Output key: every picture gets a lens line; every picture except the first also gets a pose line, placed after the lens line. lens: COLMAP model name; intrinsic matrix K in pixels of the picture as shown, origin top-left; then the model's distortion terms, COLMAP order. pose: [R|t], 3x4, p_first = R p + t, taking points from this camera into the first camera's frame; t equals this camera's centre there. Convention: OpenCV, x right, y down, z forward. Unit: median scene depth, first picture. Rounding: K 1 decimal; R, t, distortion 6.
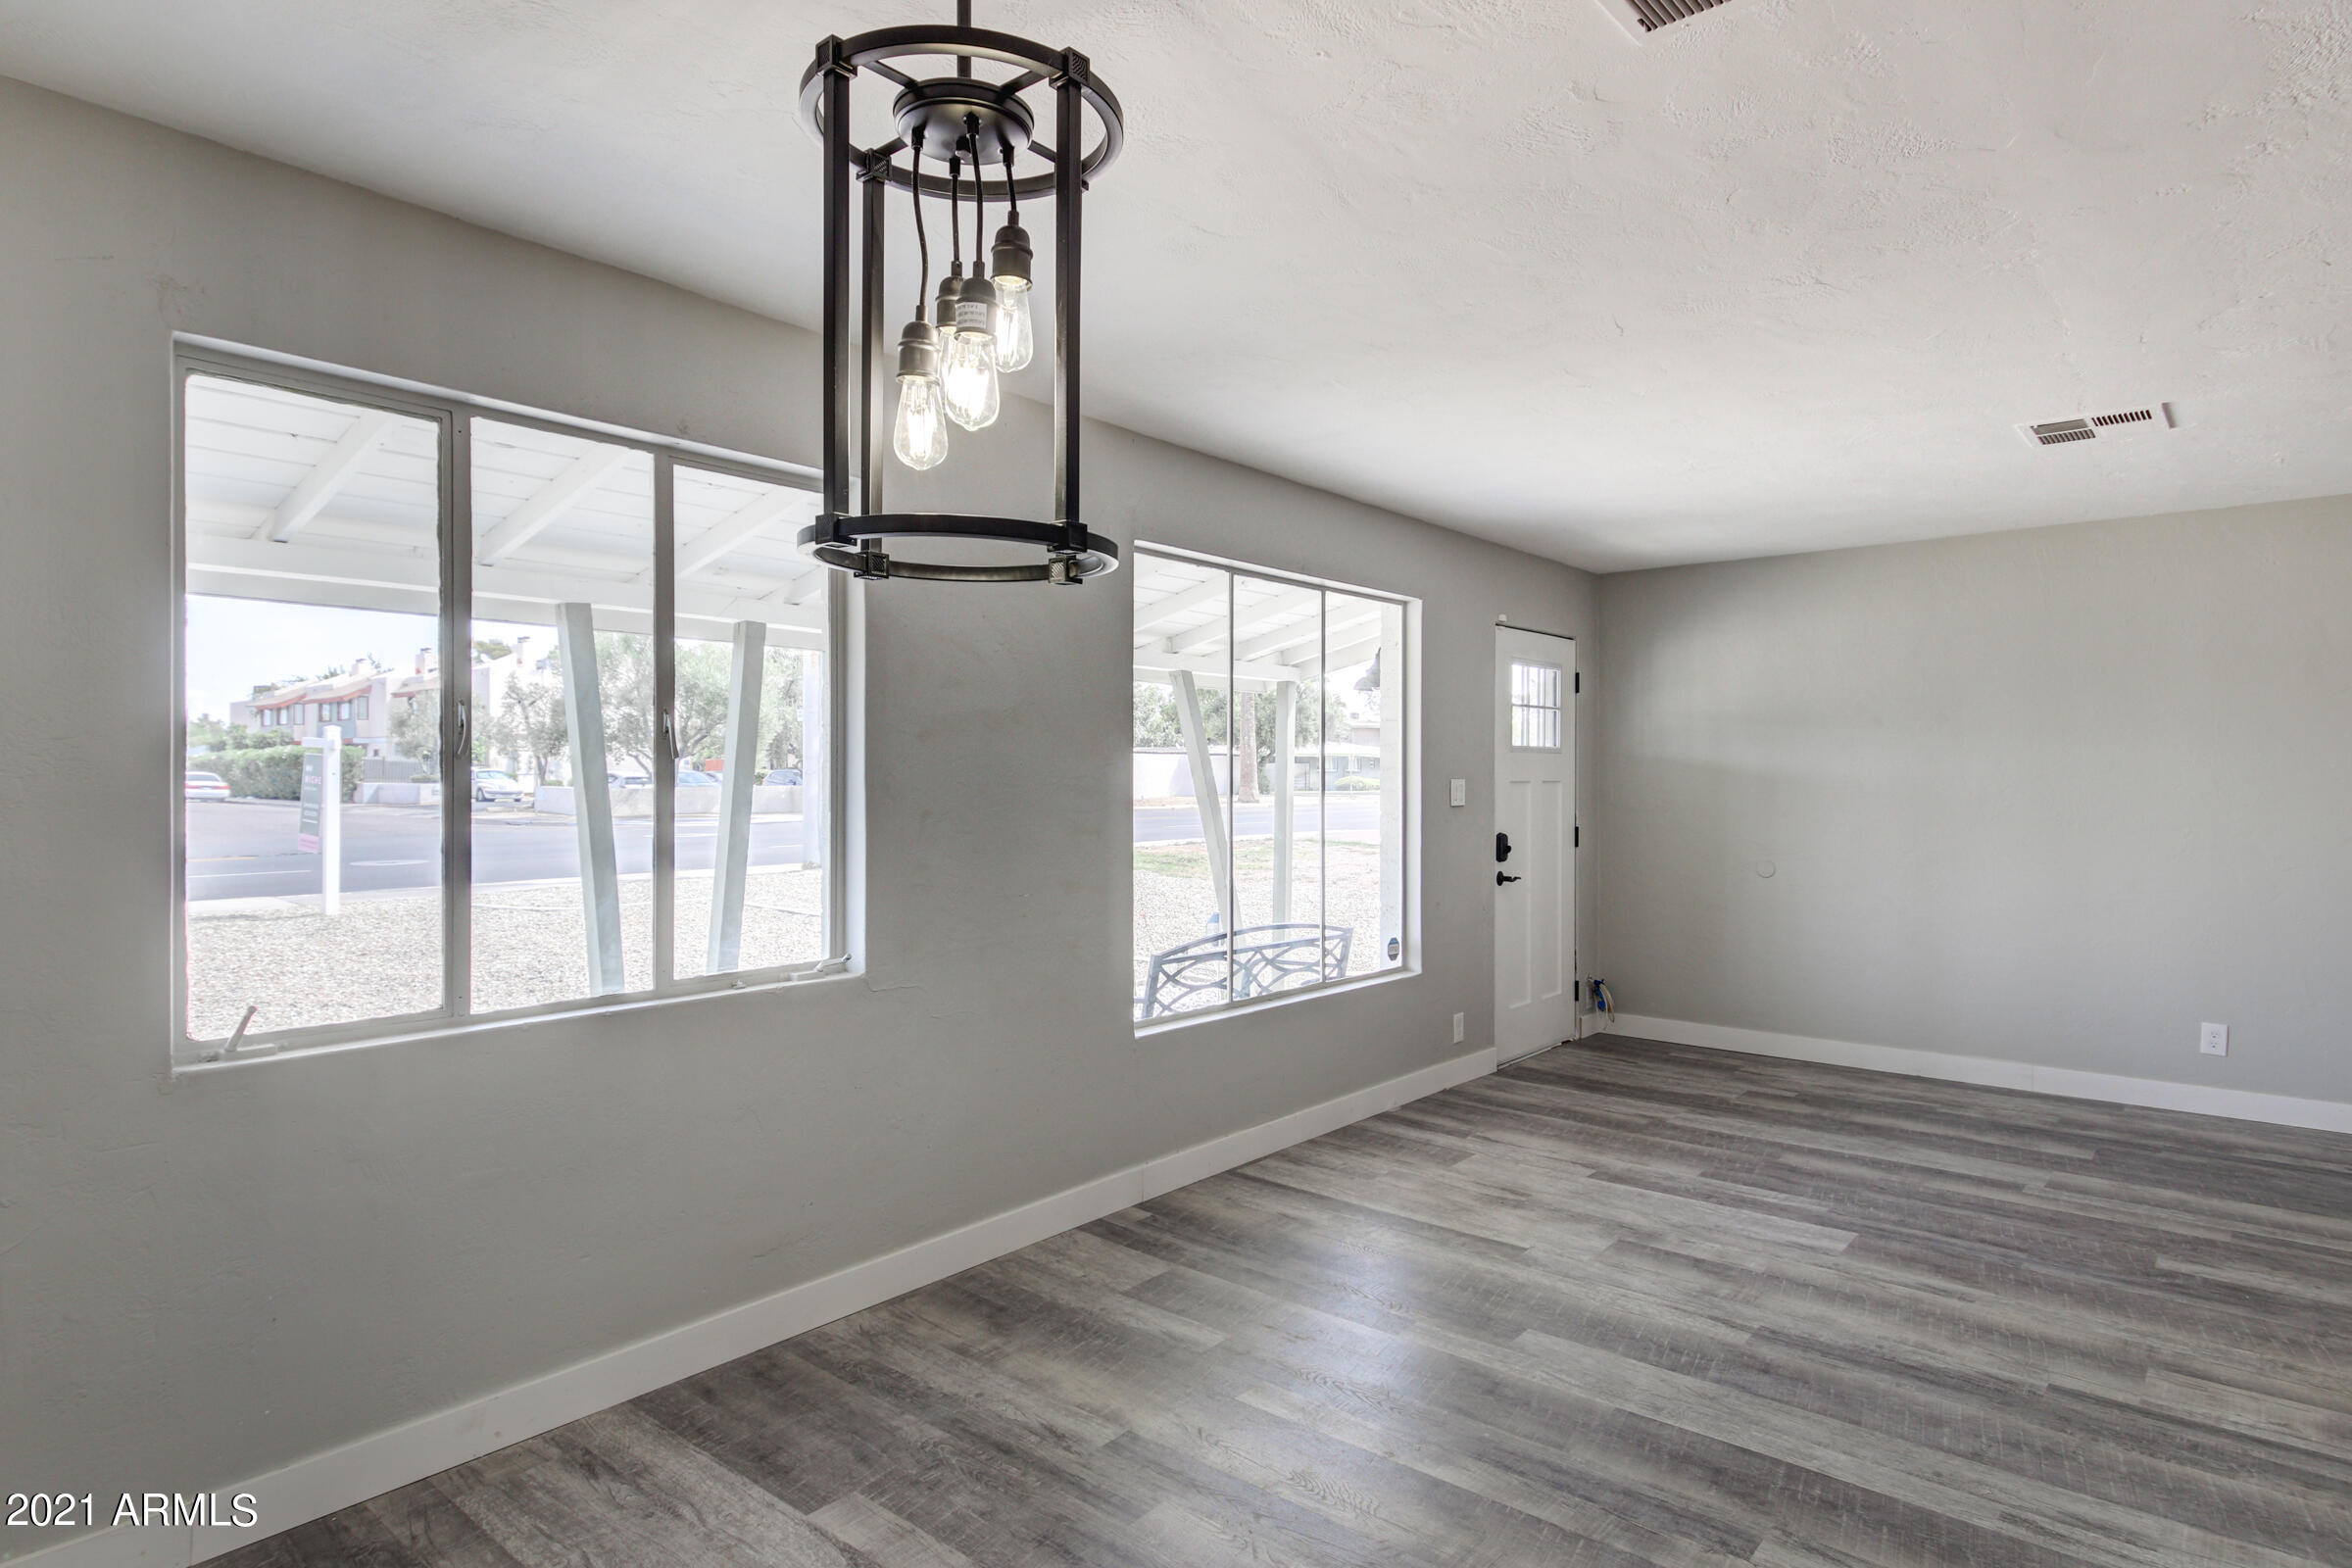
lens RADIAL K [[1280.8, 0, 1140.2], [0, 1280.8, 779.3], [0, 0, 1]] dist [0.060104, -0.040144]
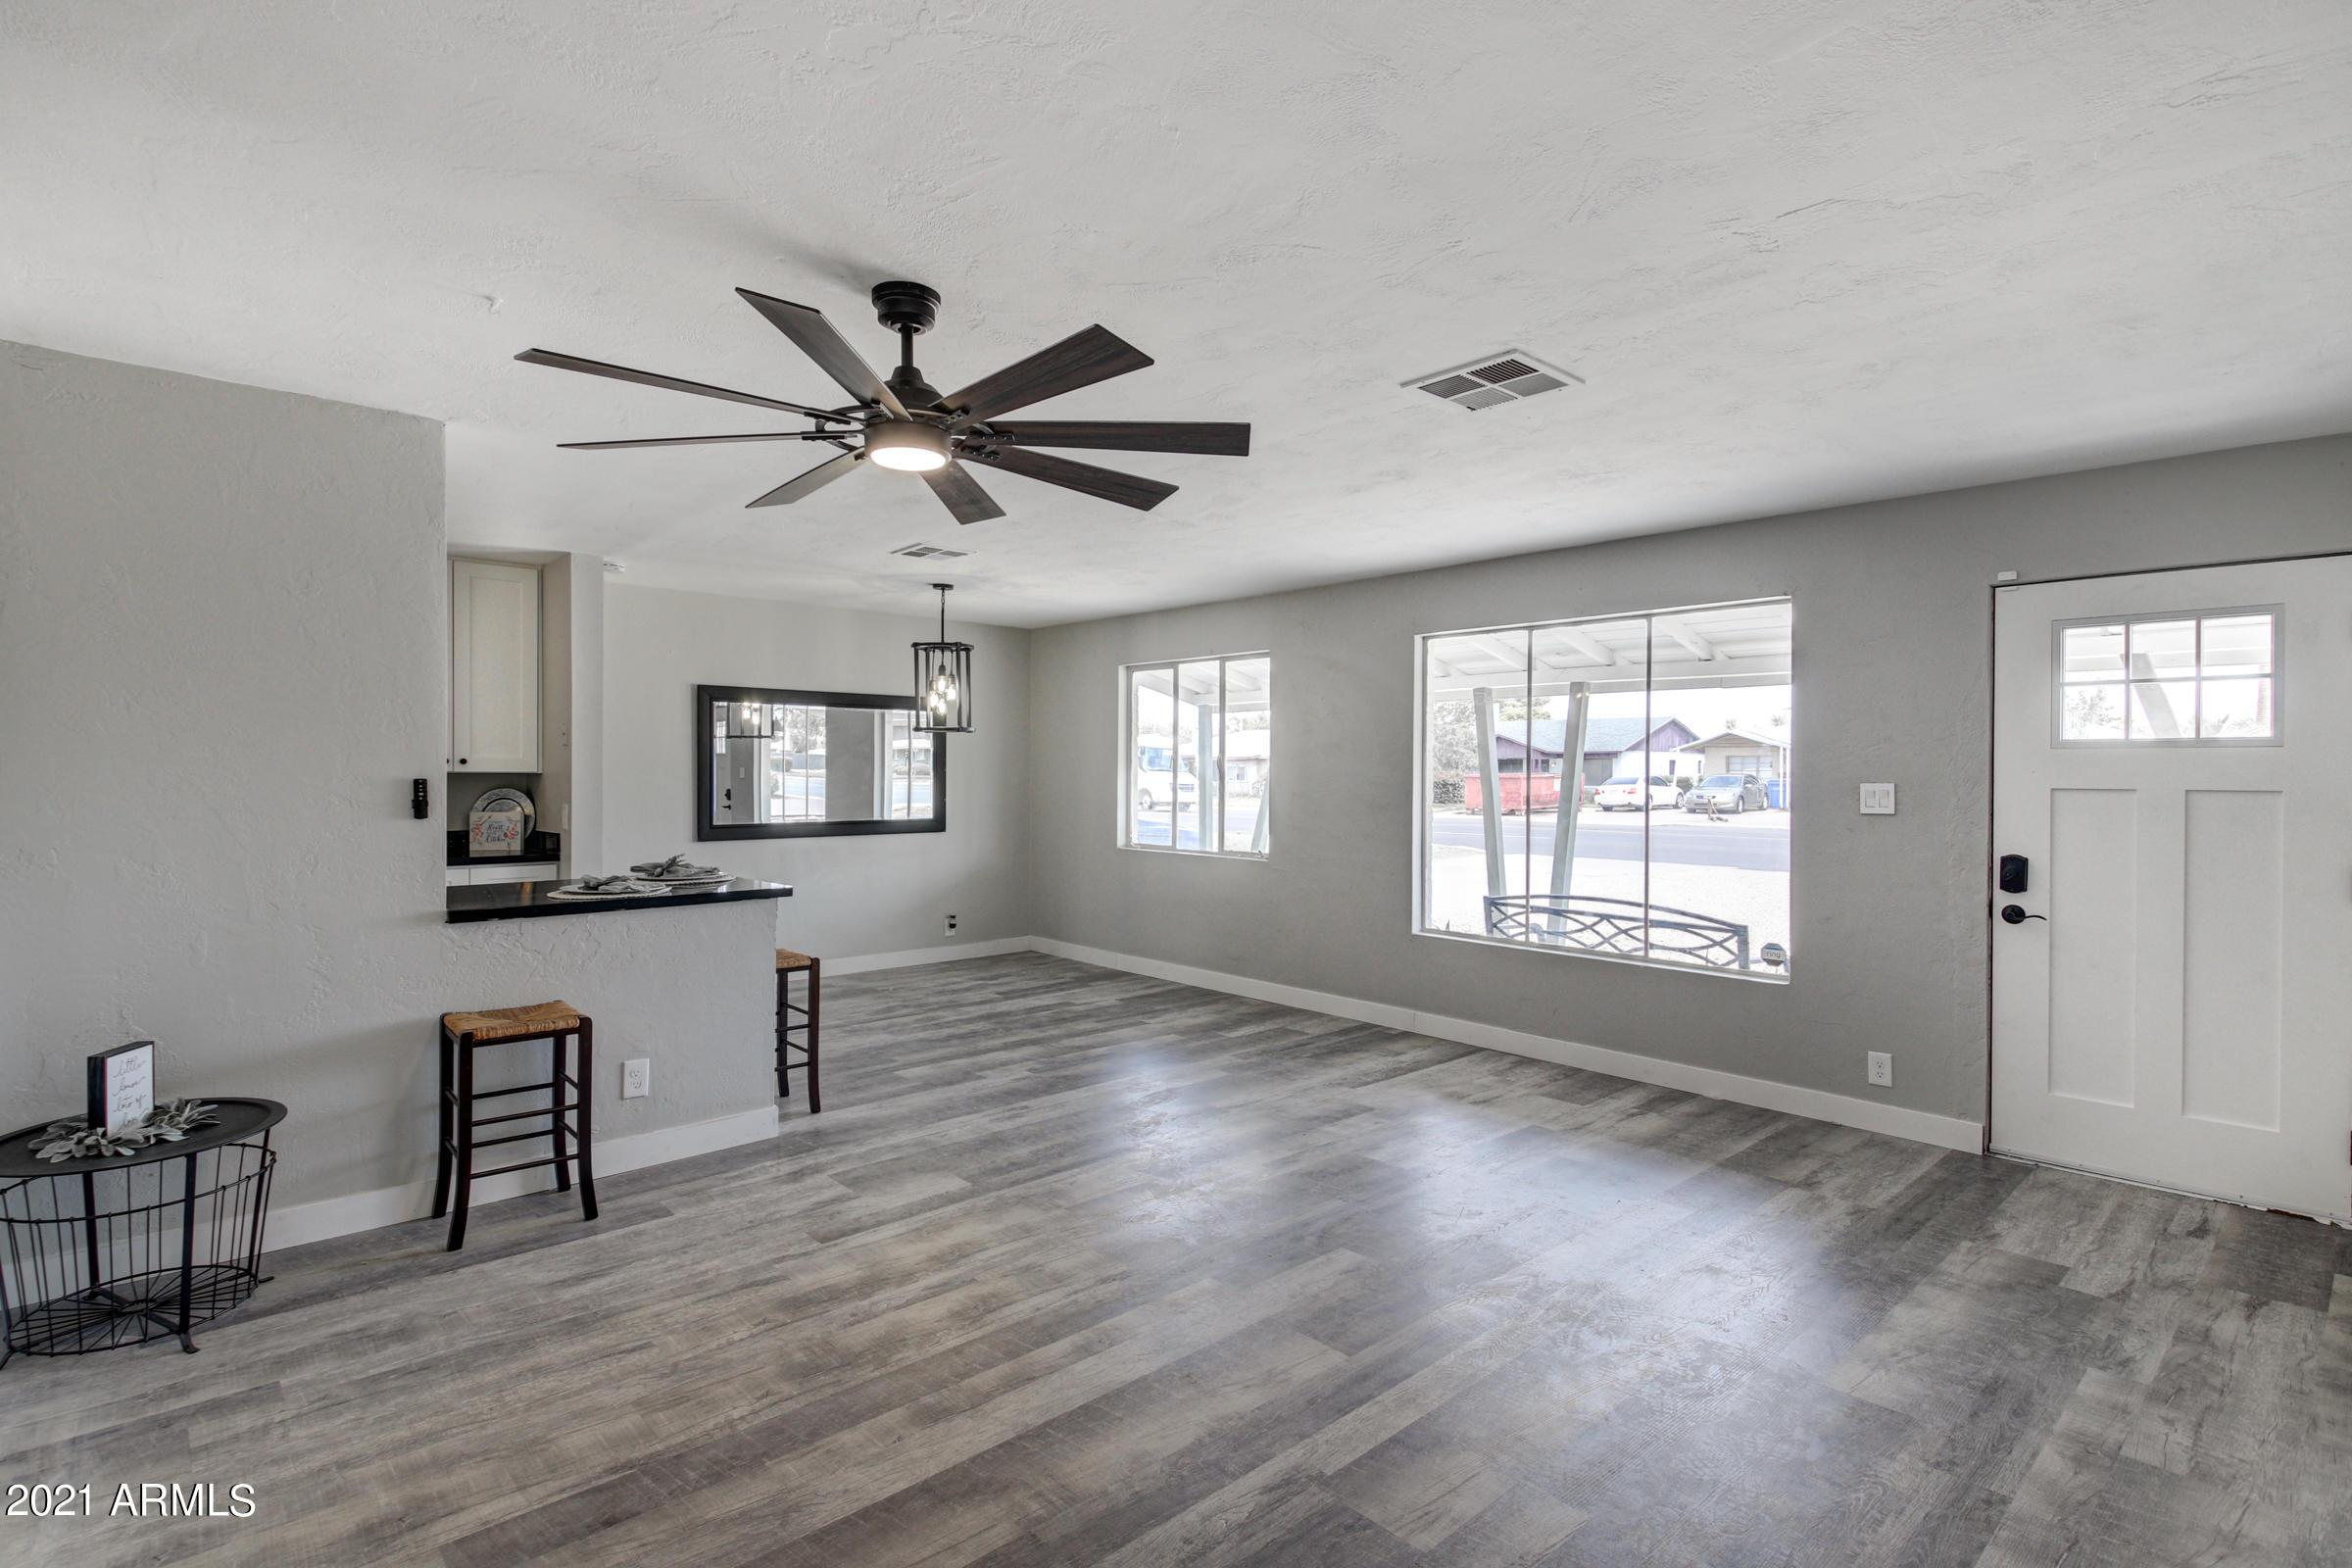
lens RADIAL K [[1131.3, 0, 1176.0], [0, 1131.3, 784.0], [0, 0, 1]] dist [0.001543, -0.000528]
pose [[-0.109389, 0.006008, -0.993981, 2.026941], [-0.010843, 0.999915, 0.007238, -0.000483], [0.993940, 0.011570, -0.109314, 1.159655]]
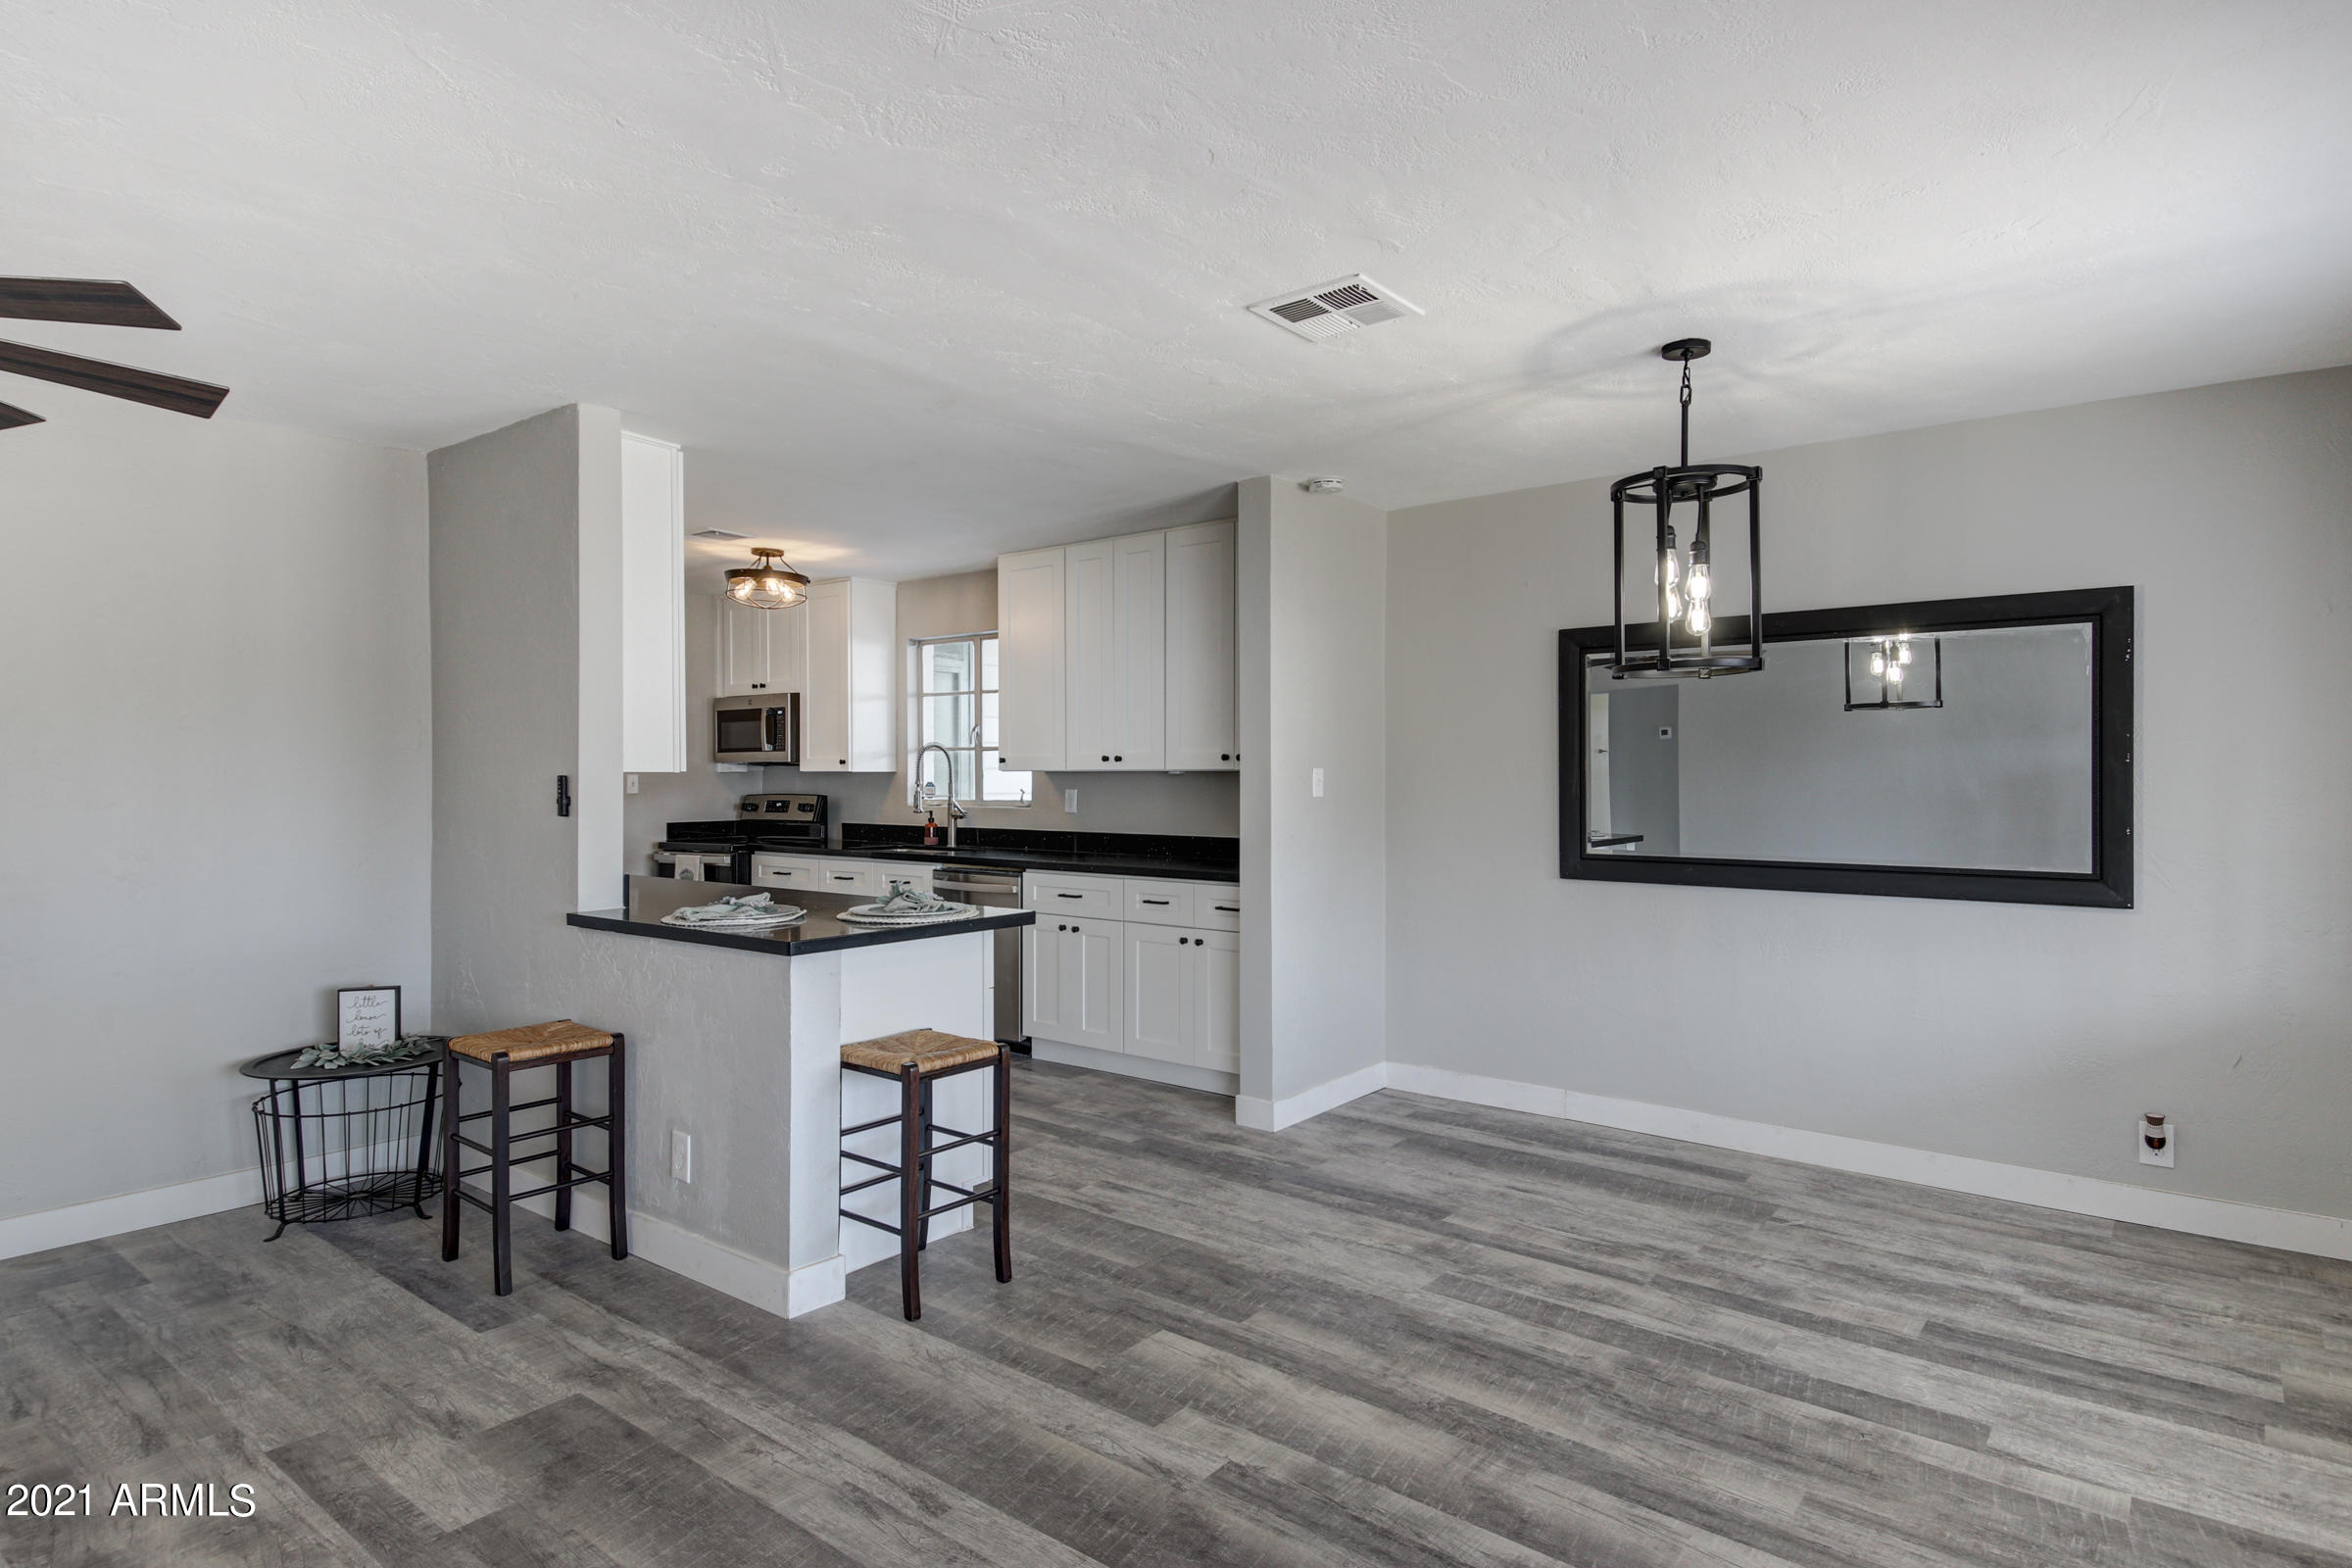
lens RADIAL K [[1280.8, 0, 1140.2], [0, 1280.8, 779.3], [0, 0, 1]] dist [0.060104, -0.040144]
pose [[-0.999573, -0.002308, -0.029121, 0.432316], [-0.002593, 0.999949, 0.009723, 0.000577], [0.029097, 0.009794, -0.999529, 1.581525]]
